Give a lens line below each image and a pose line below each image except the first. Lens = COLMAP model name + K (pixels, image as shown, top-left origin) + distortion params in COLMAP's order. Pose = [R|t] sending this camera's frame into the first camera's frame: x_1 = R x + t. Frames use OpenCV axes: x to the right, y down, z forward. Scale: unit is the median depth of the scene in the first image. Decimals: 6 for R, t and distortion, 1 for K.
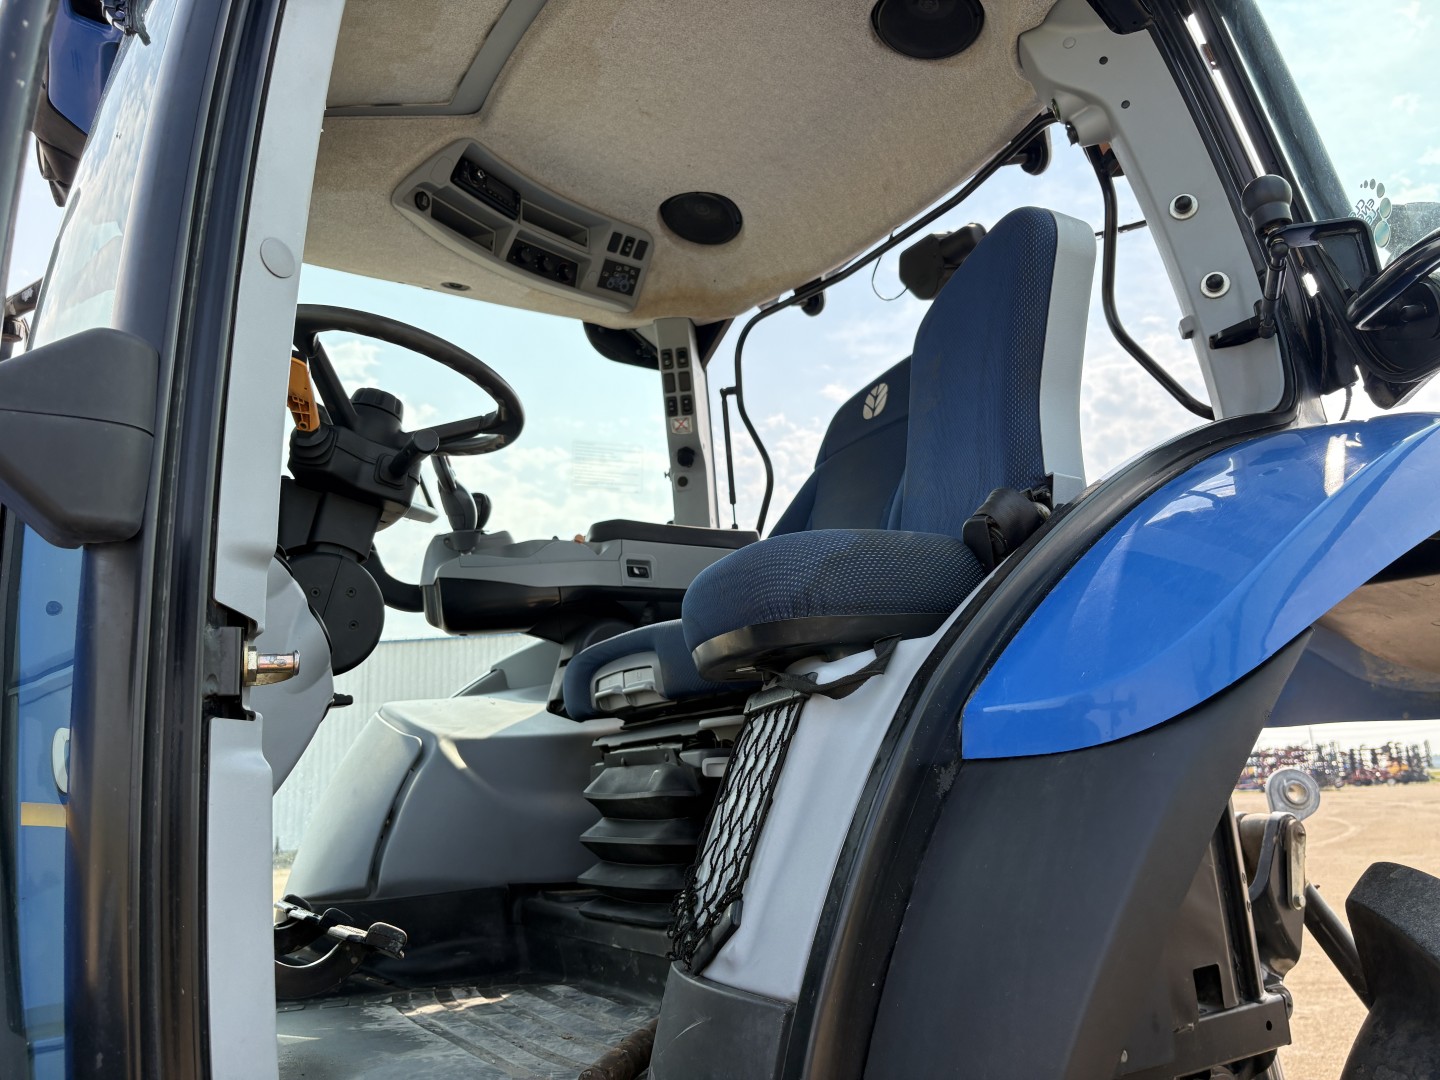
lens RADIAL K [[1077.1, 0, 726.6], [0, 1077.1, 540.9], [0, 0, 1]] dist [0.048569, -0.048497]
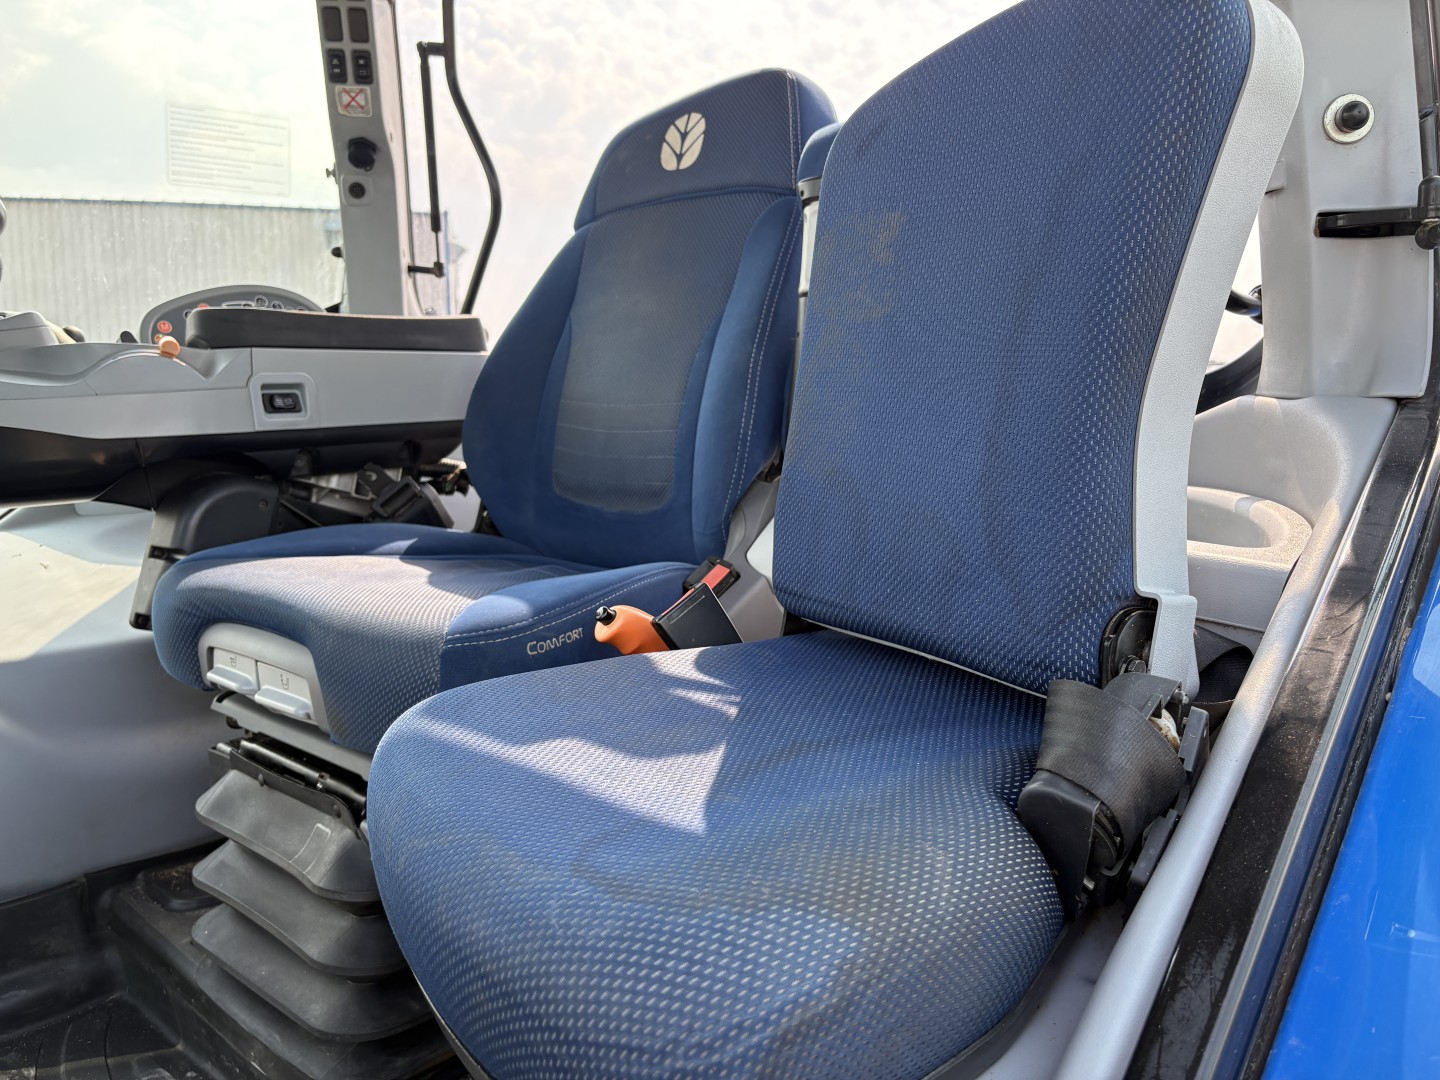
lens RADIAL K [[1077.1, 0, 711.7], [0, 1077.1, 539.0], [0, 0, 1]] dist [0.048569, -0.048497]
pose [[0.961144, 0.009633, 0.275881, -0.014807], [-0.105909, 0.935780, 0.336302, -0.111324], [-0.254924, -0.352453, 0.900439, 0.305741]]
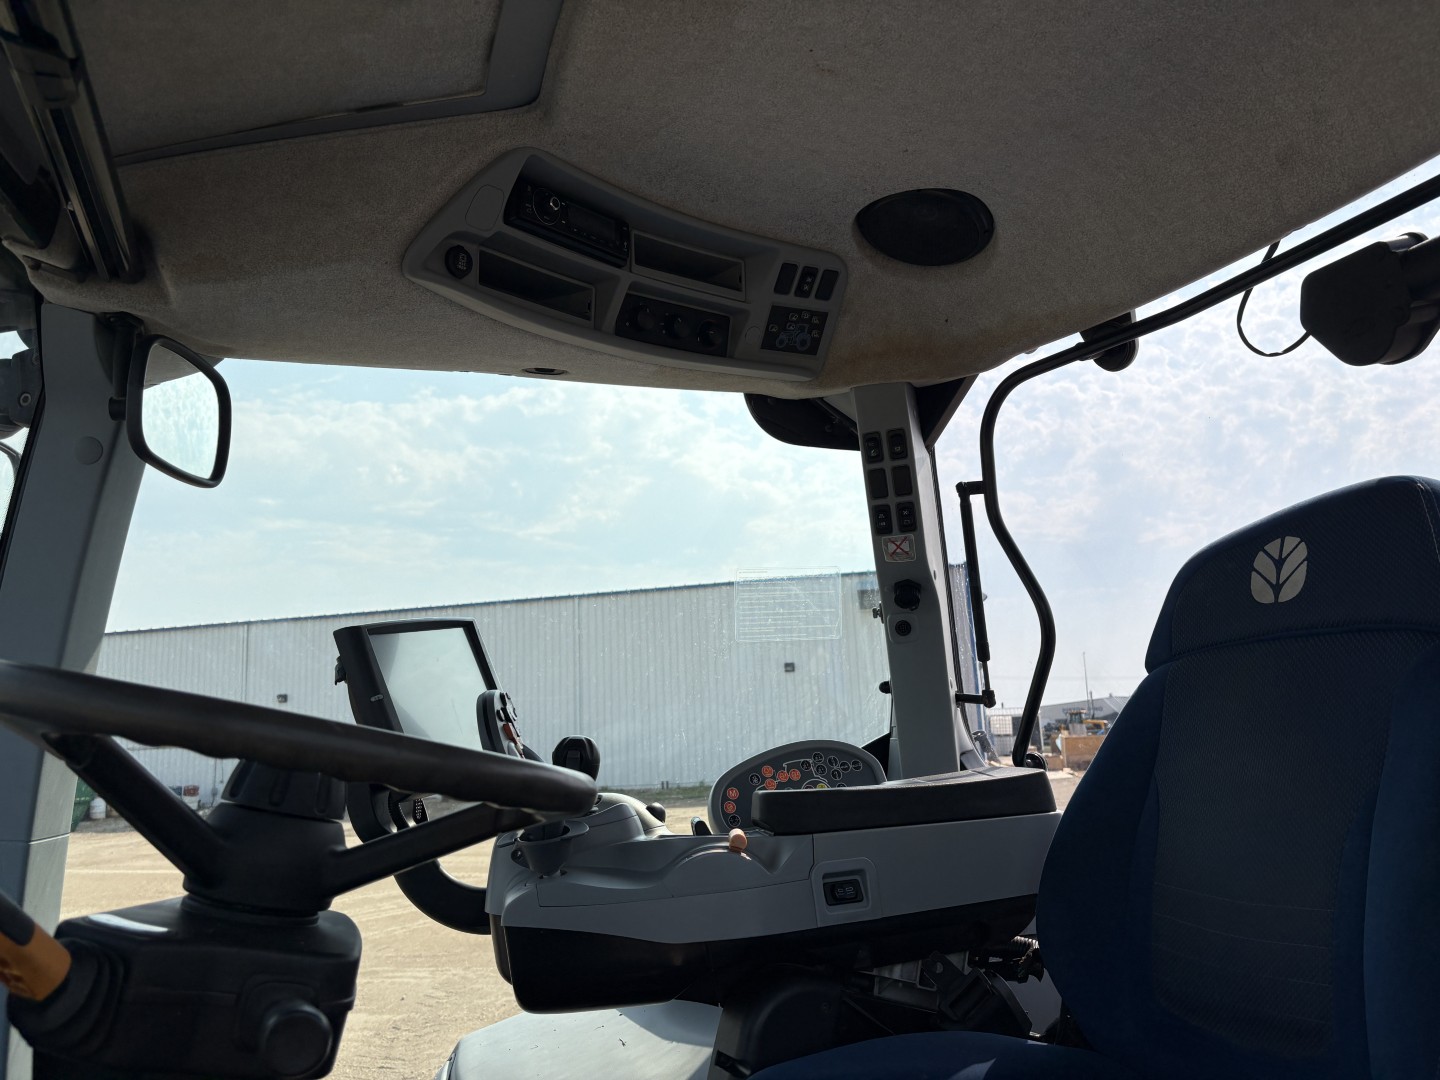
lens RADIAL K [[1077.1, 0, 737.2], [0, 1077.1, 544.3], [0, 0, 1]] dist [0.048569, -0.048497]
pose [[0.984658, -0.031831, -0.171569, -0.028681], [0.041545, 0.997712, 0.053329, -0.159387], [0.169479, -0.059638, 0.983728, 0.374093]]
